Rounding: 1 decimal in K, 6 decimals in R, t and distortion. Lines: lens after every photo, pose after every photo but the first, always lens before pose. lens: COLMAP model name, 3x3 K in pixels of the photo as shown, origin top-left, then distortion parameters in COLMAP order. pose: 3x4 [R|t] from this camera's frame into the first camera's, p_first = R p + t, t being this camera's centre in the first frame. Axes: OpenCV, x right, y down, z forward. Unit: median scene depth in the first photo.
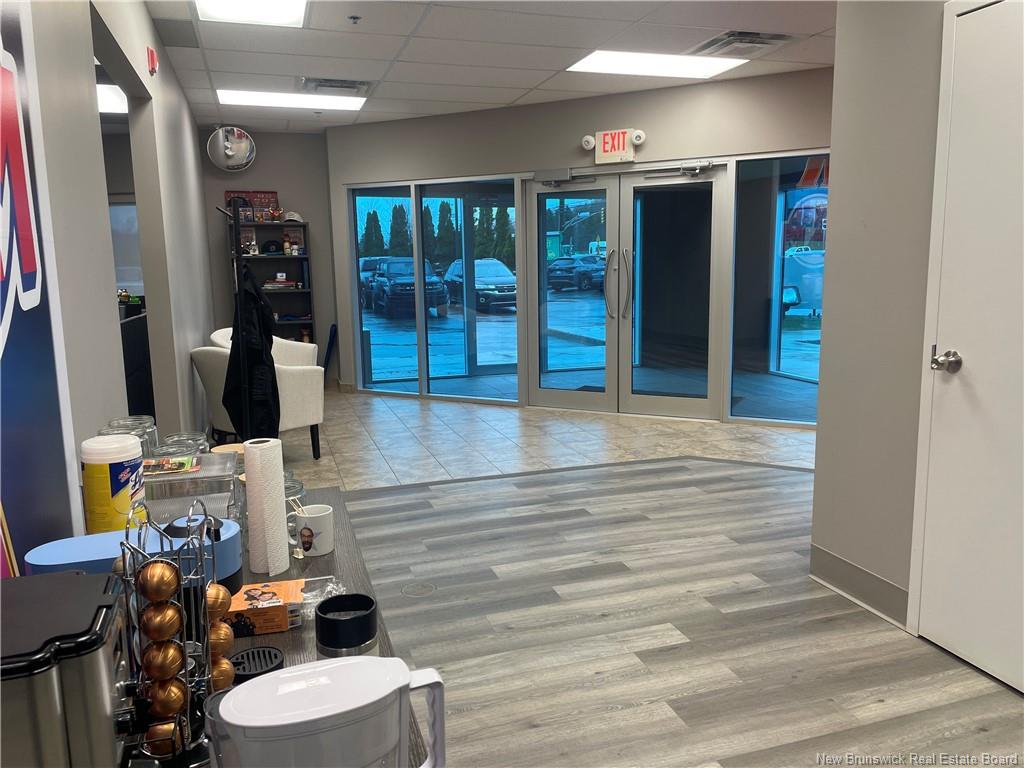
lens RADIAL K [[780.2, 0, 512.0], [0, 780.2, 384.0], [0, 0, 1]] dist [0.061173, -0.114495]
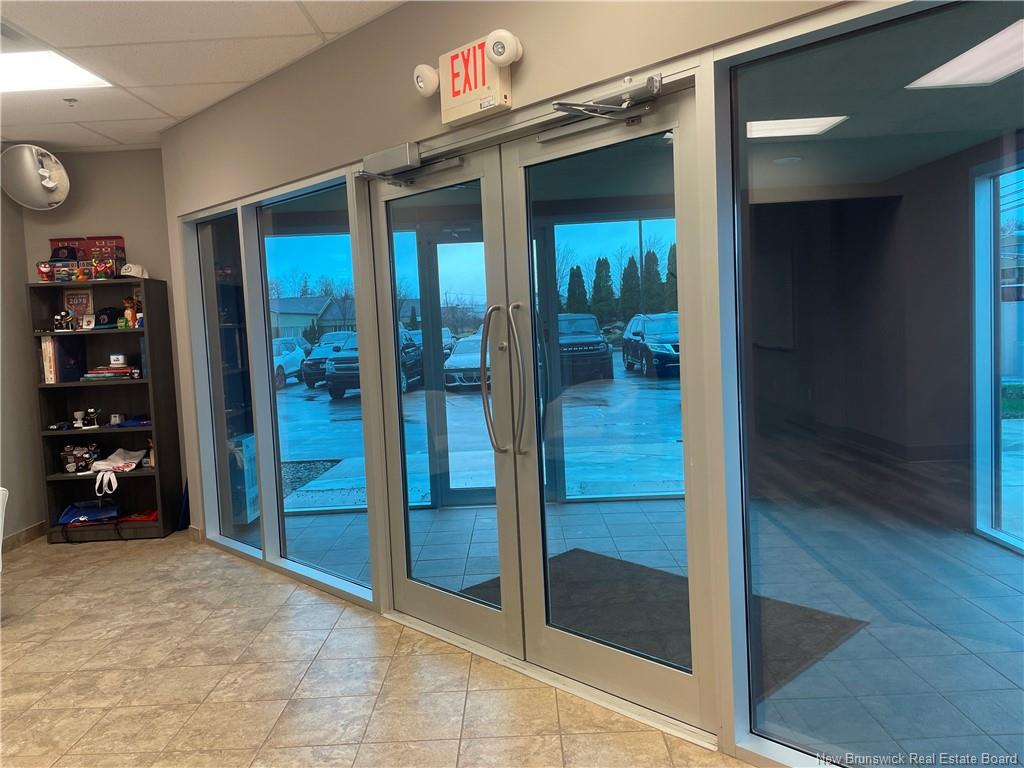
lens RADIAL K [[780.2, 0, 512.0], [0, 780.2, 384.0], [0, 0, 1]] dist [0.061173, -0.114495]
pose [[0.948008, -0.001530, -0.318244, 0.281547], [-0.020349, 0.997651, -0.065413, -0.094838], [0.317597, 0.068488, 0.945749, 0.563373]]
